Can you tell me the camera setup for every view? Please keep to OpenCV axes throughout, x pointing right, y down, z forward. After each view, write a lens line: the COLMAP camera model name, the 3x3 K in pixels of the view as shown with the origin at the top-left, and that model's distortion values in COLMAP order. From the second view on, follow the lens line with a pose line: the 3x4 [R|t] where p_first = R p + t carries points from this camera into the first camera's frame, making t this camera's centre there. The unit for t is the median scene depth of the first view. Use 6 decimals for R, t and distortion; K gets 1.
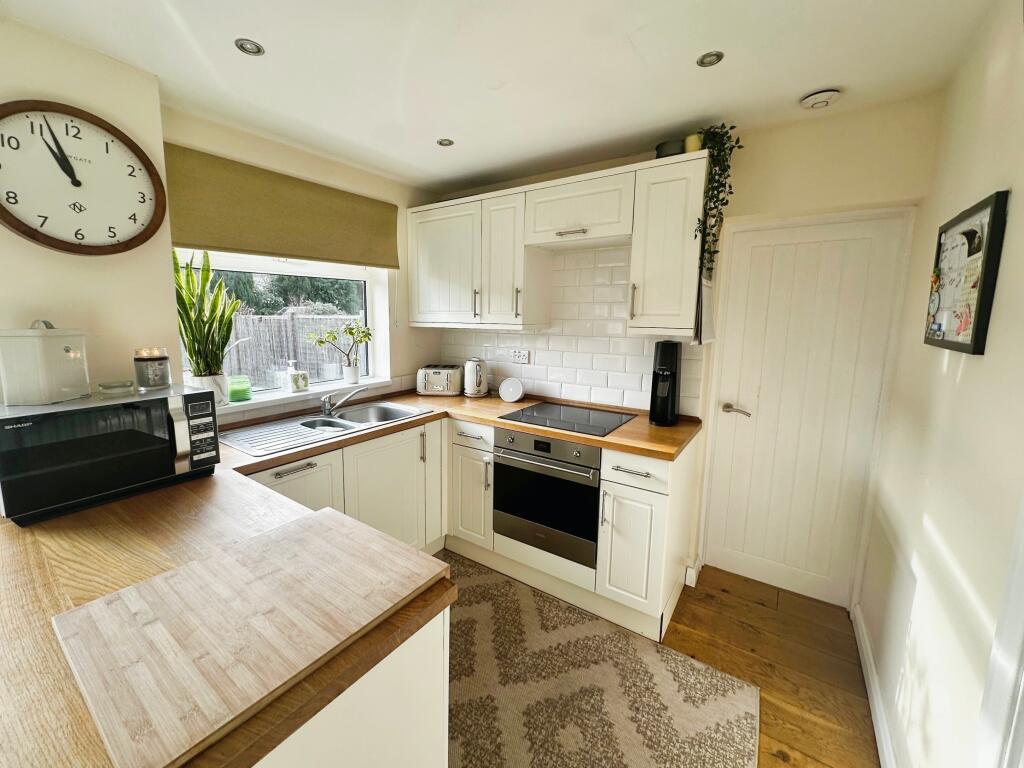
lens RADIAL K [[407.2, 0, 512.6], [0, 407.2, 379.1], [0, 0, 1]] dist [-0.004361, 0.000513]
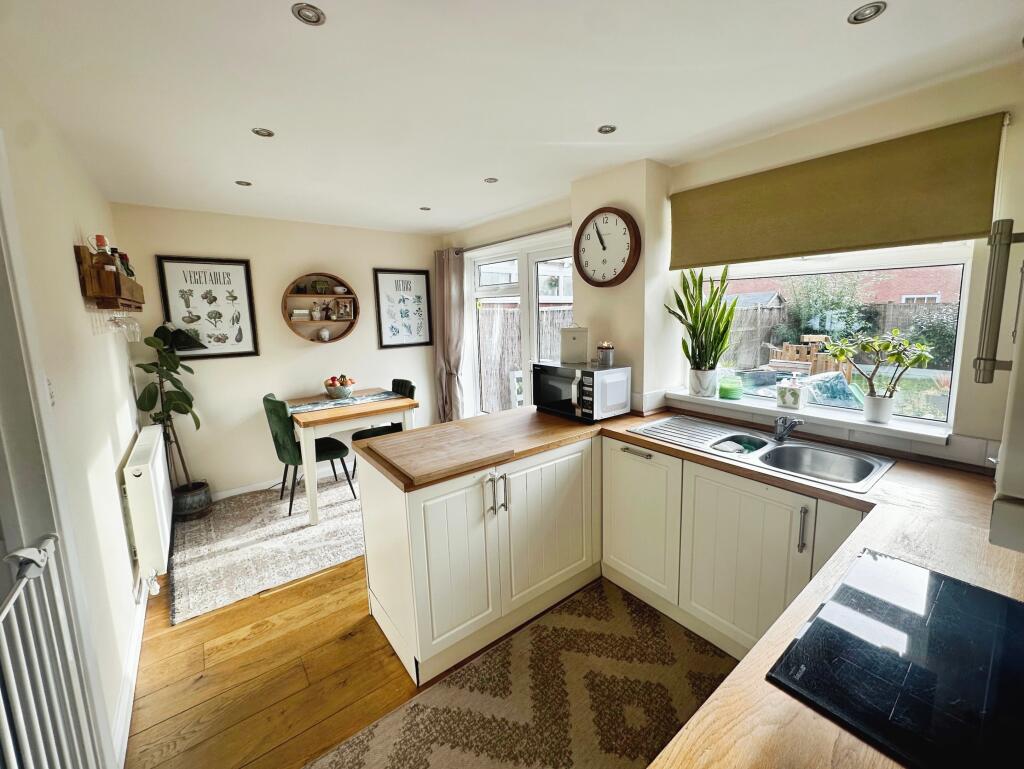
lens RADIAL K [[413.5, 0, 513.0], [0, 413.5, 377.0], [0, 0, 1]] dist [-0.000172, -0.000287]
pose [[-0.300208, 0.151093, -0.941831, 0.807560], [-0.137800, 0.970148, 0.199559, -0.217736], [0.943868, 0.189693, -0.270425, 1.122284]]
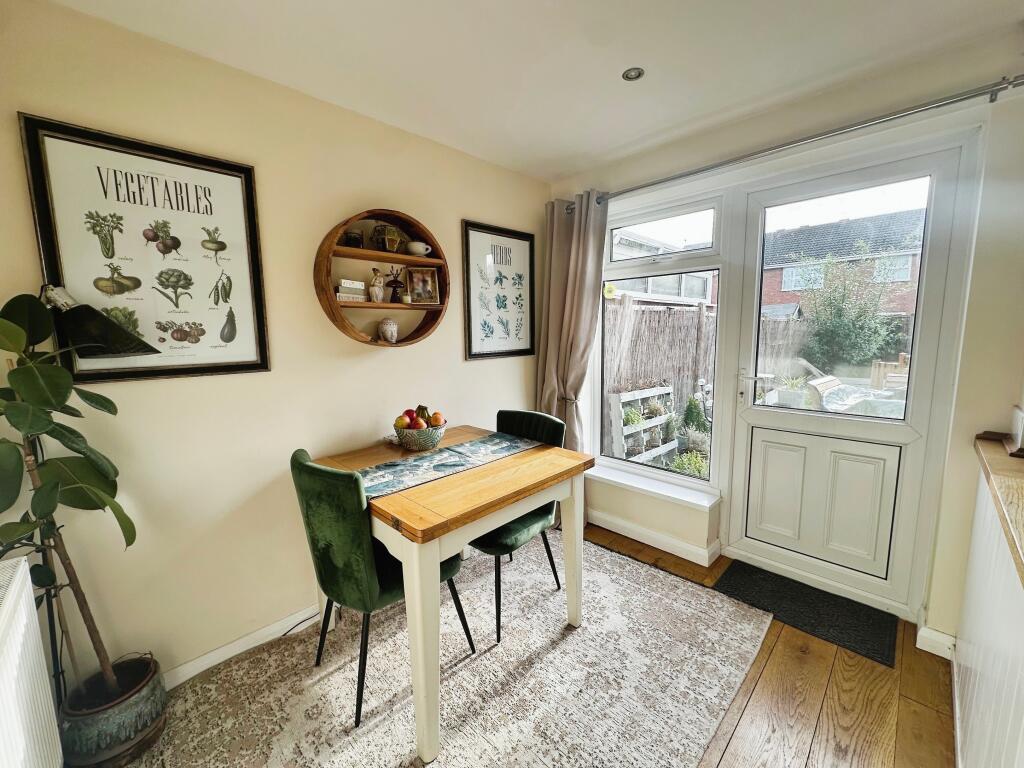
lens RADIAL K [[407.2, 0, 513.1], [0, 407.2, 386.3], [0, 0, 1]] dist [-0.004361, 0.000513]
pose [[-0.193520, 0.124173, -0.973207, 0.461334], [-0.138191, 0.978619, 0.152343, -0.080042], [0.971315, 0.163970, -0.172223, 0.635318]]
